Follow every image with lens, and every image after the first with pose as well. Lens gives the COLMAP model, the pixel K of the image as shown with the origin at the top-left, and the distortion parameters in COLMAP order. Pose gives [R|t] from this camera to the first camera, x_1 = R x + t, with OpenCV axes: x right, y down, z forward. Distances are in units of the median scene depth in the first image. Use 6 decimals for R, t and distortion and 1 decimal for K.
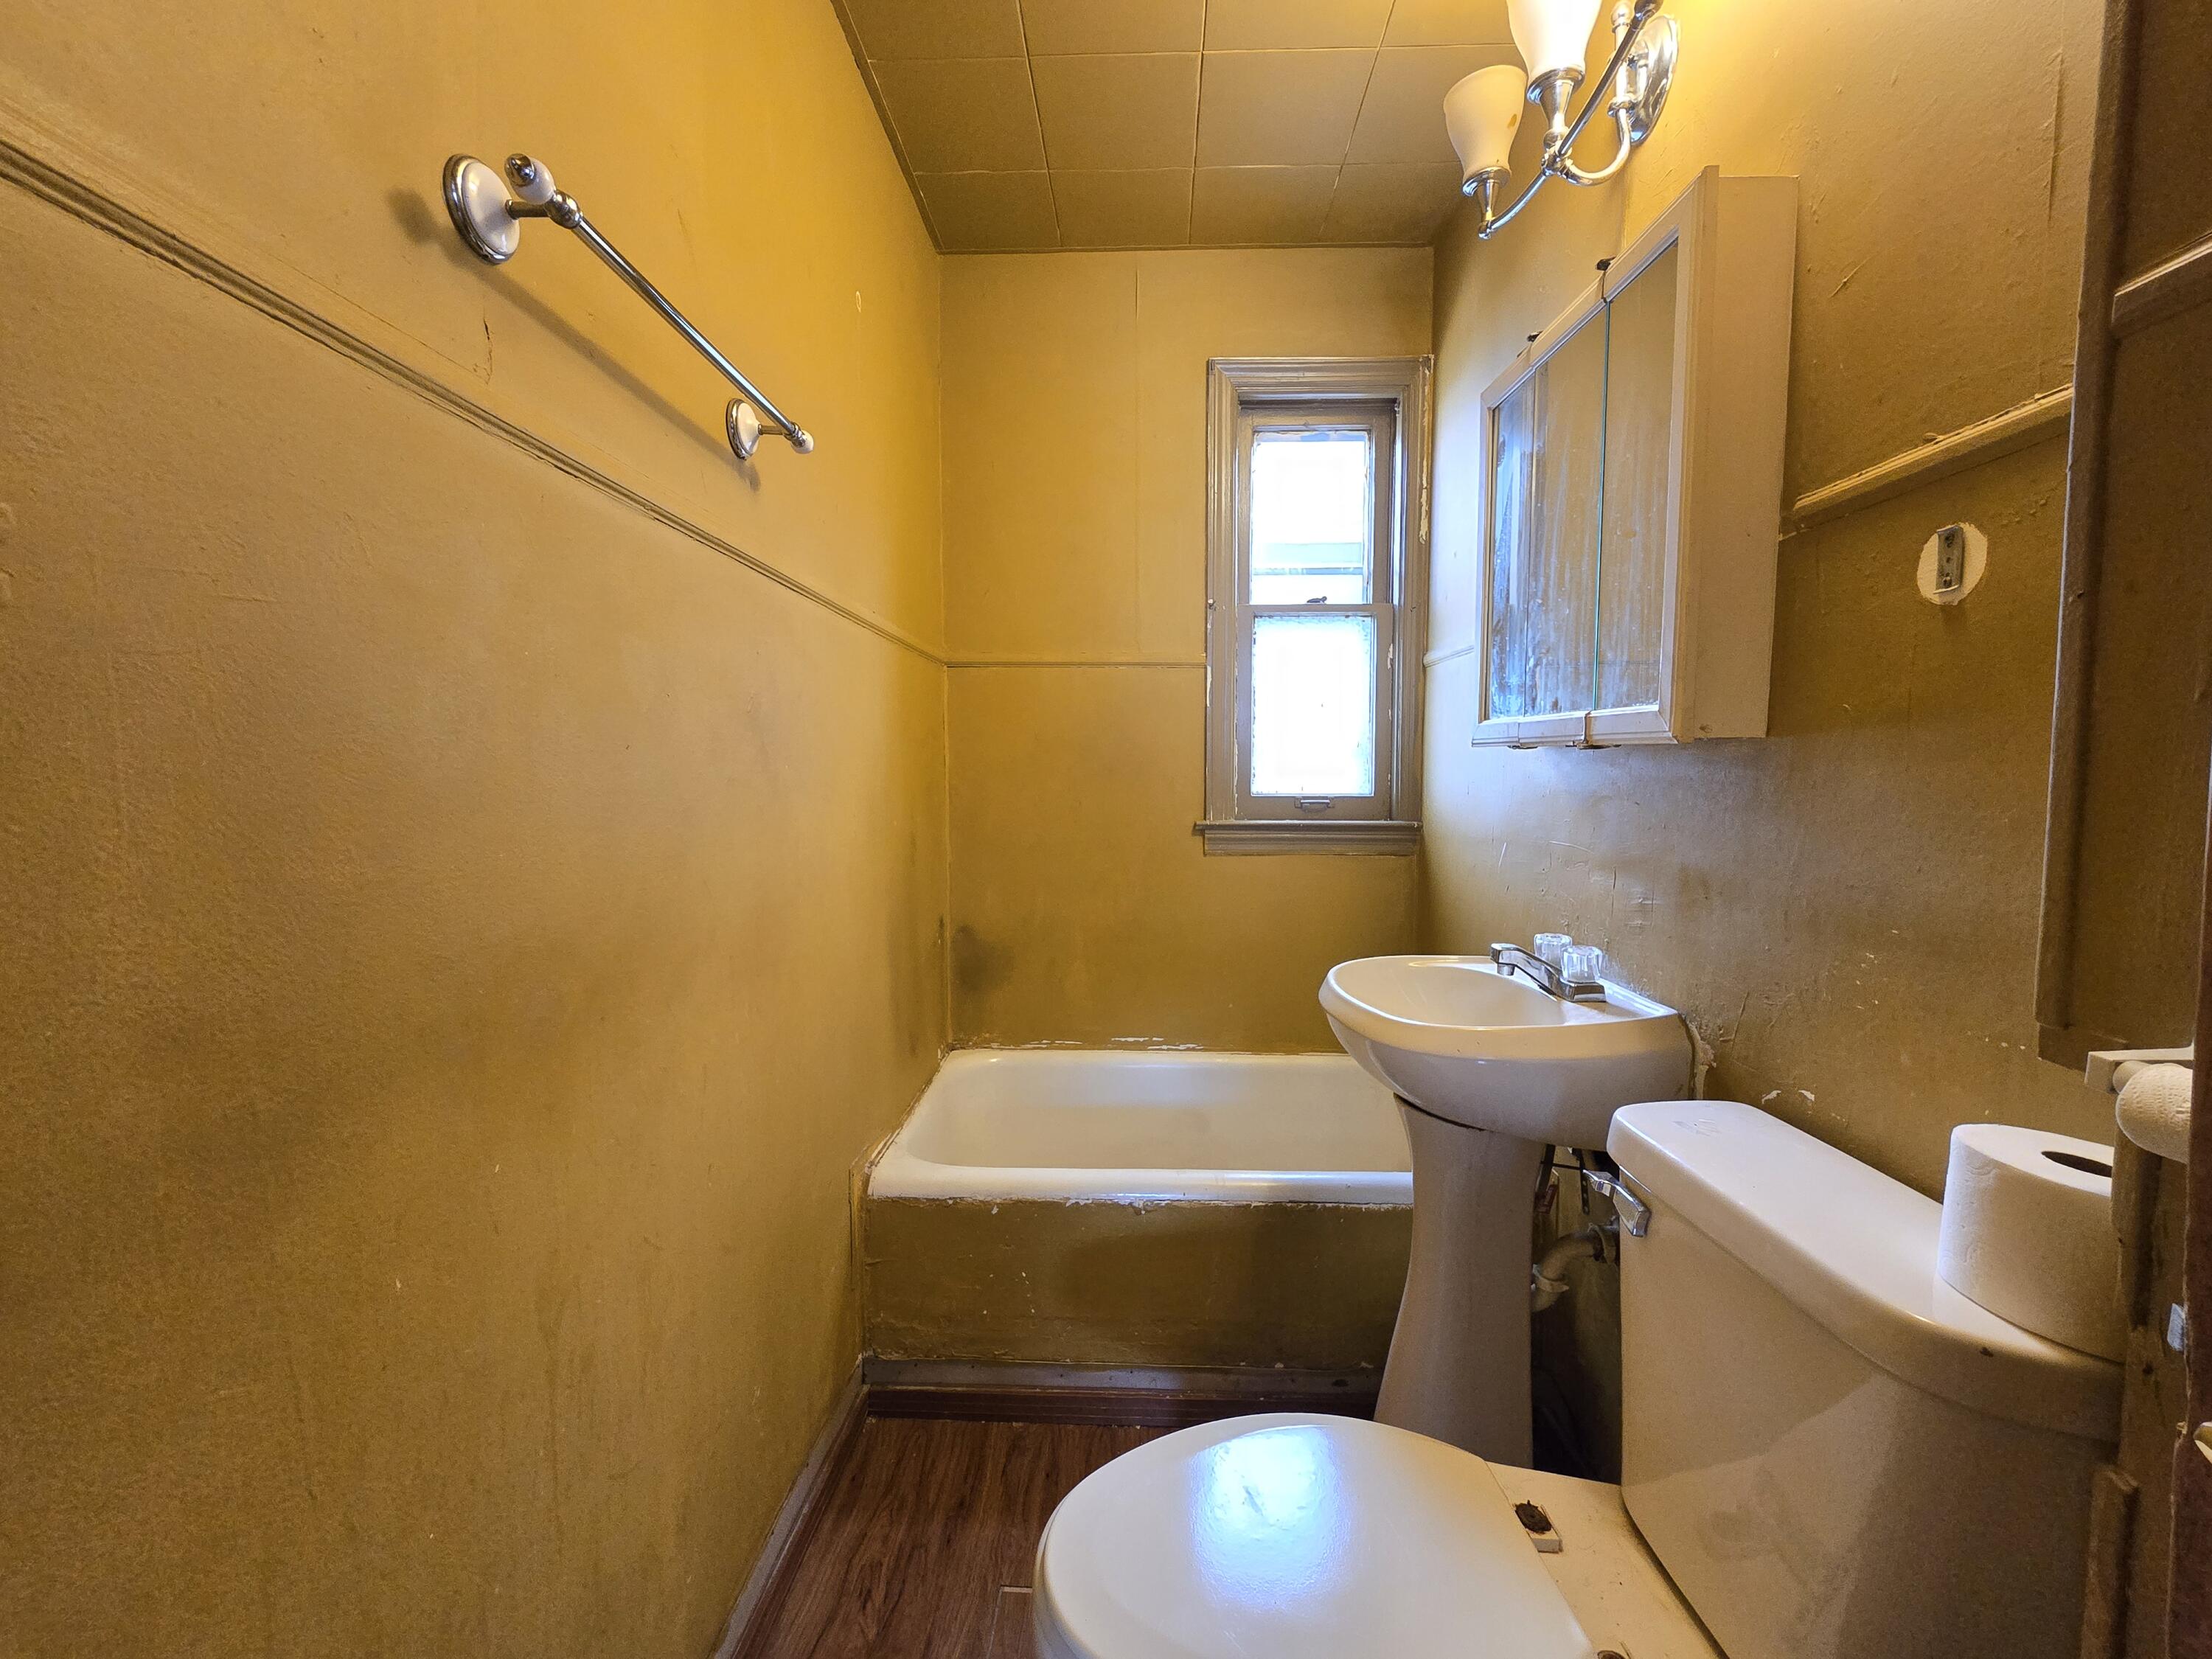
lens RADIAL K [[900.0, 0, 1115.4], [0, 900.0, 825.8], [0, 0, 1]] dist [-0.004150, 0.000395]
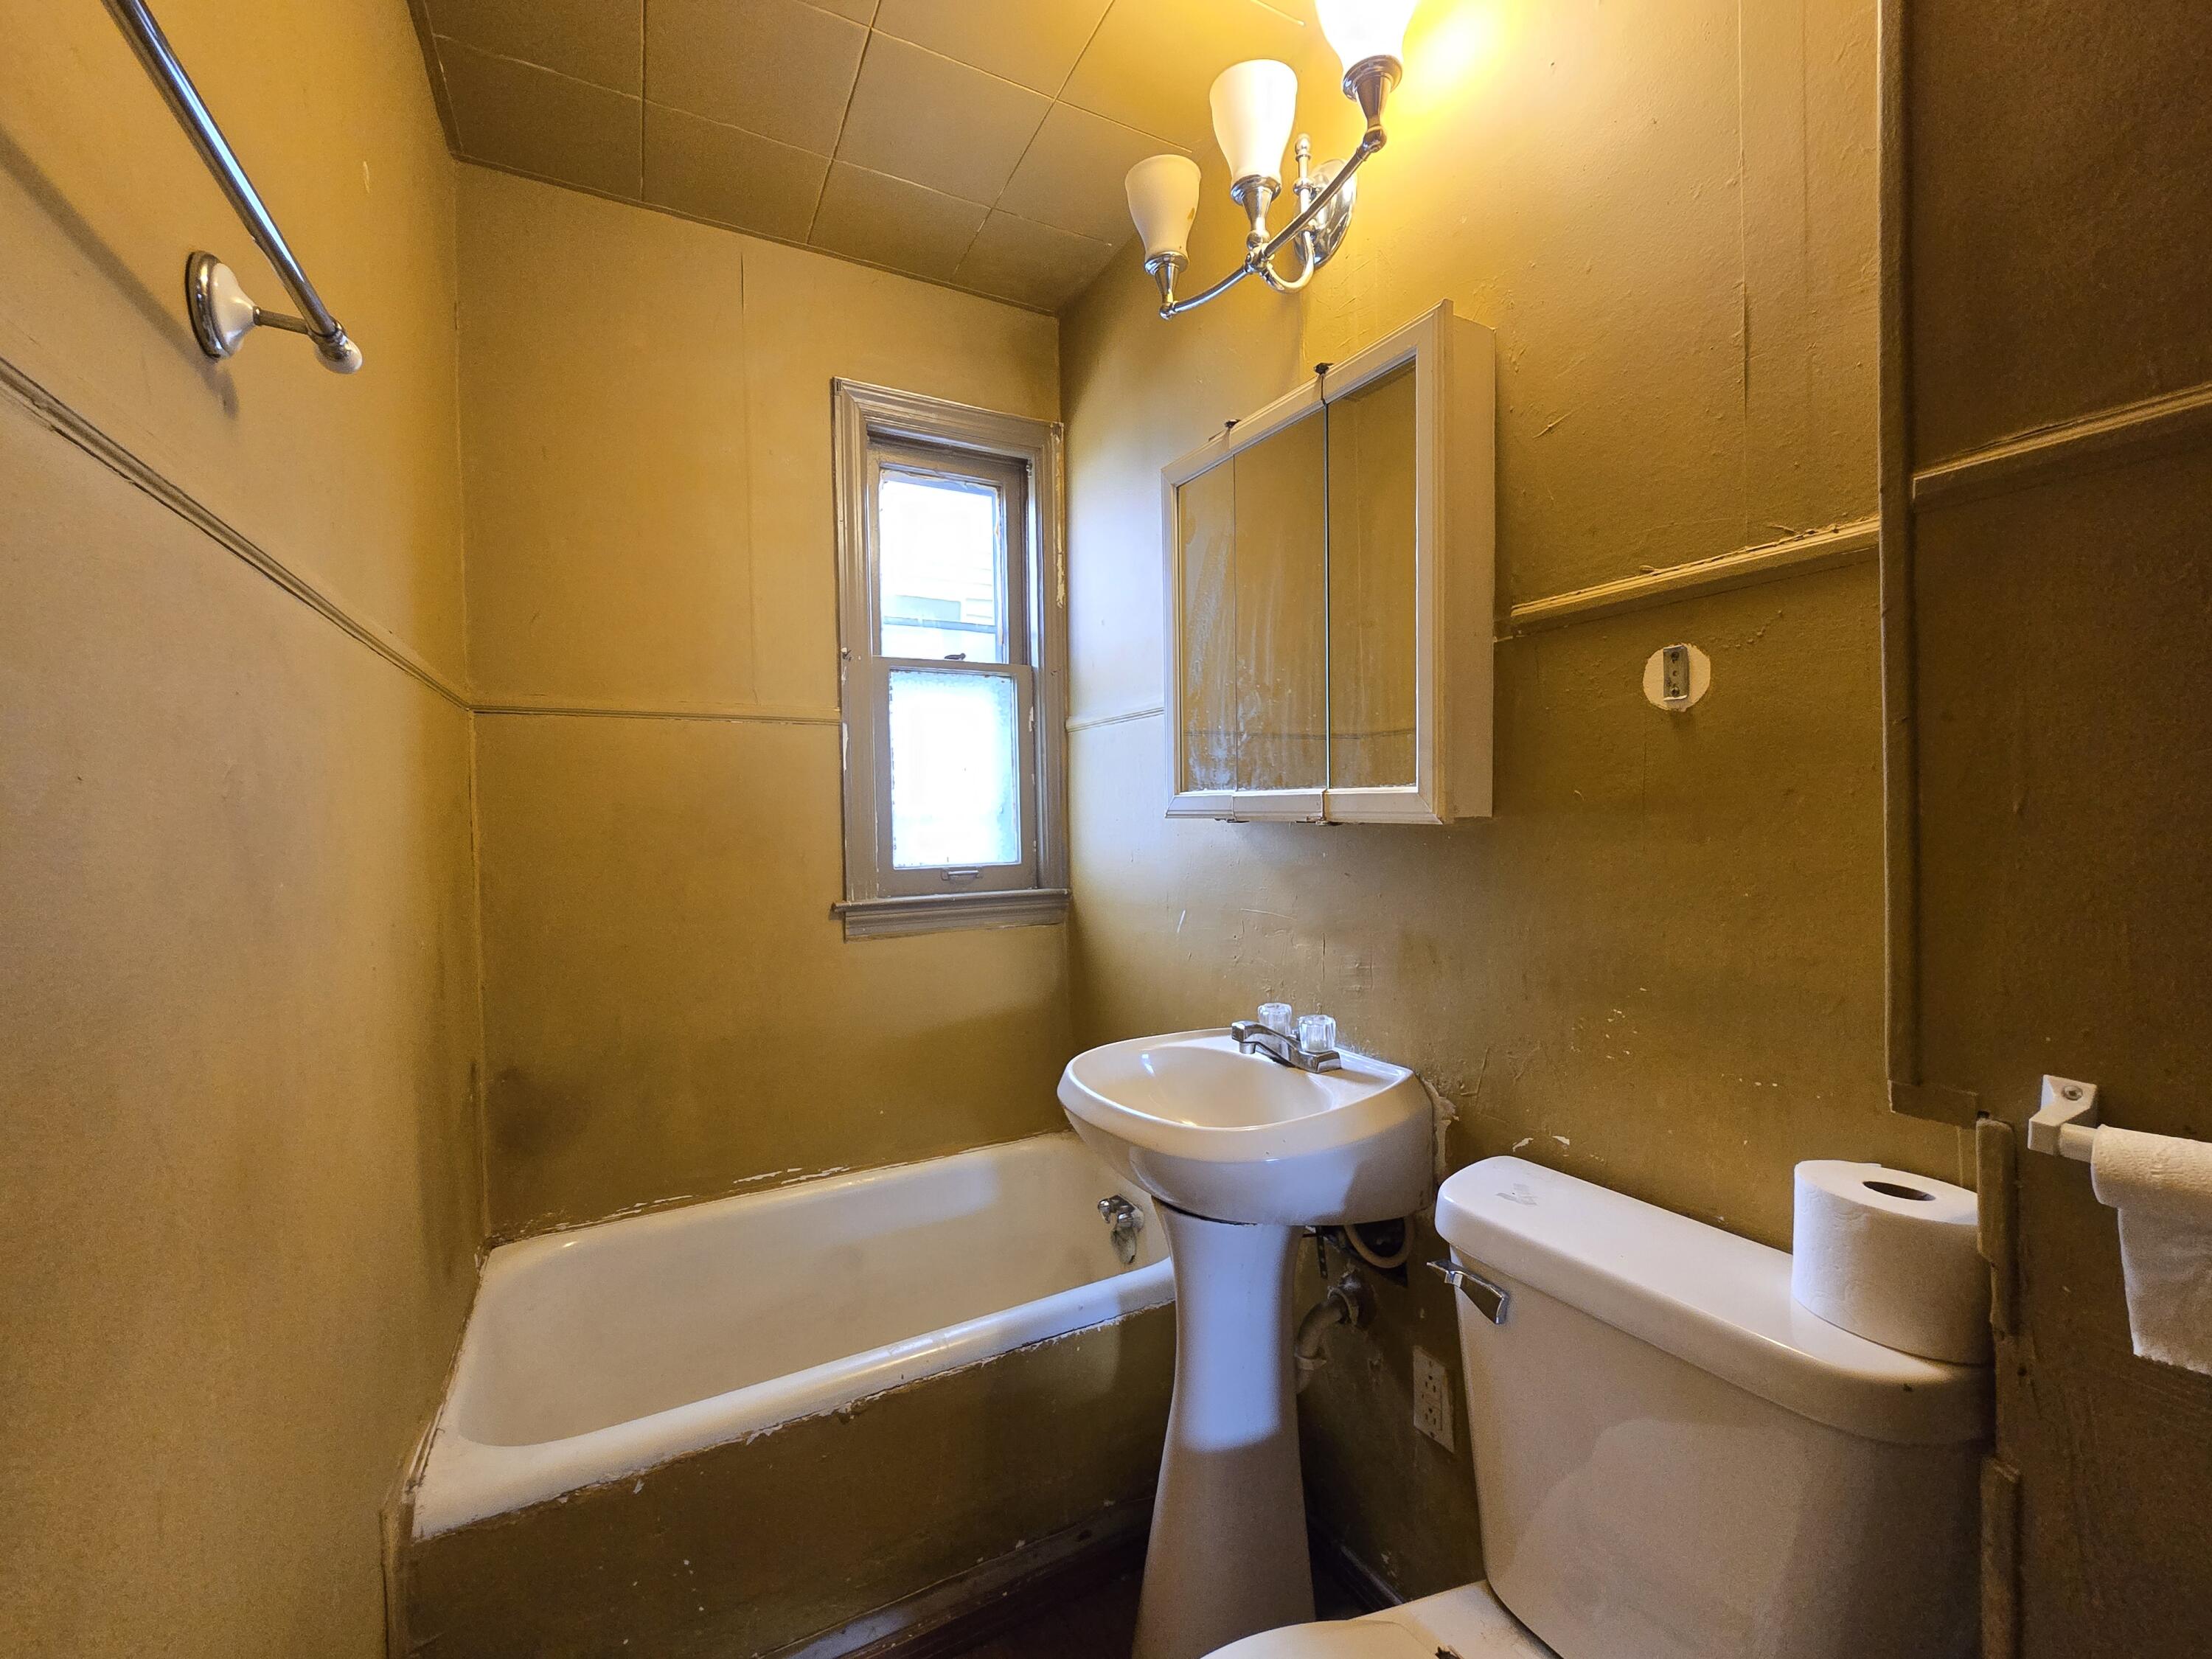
lens RADIAL K [[900.0, 0, 1103.3], [0, 900.0, 824.1], [0, 0, 1]] dist [-0.004150, 0.000395]
pose [[0.865377, -0.024483, 0.500523, -0.189741], [0.051910, 0.997812, -0.040941, -0.052373], [-0.498426, 0.061412, 0.864755, 0.213256]]
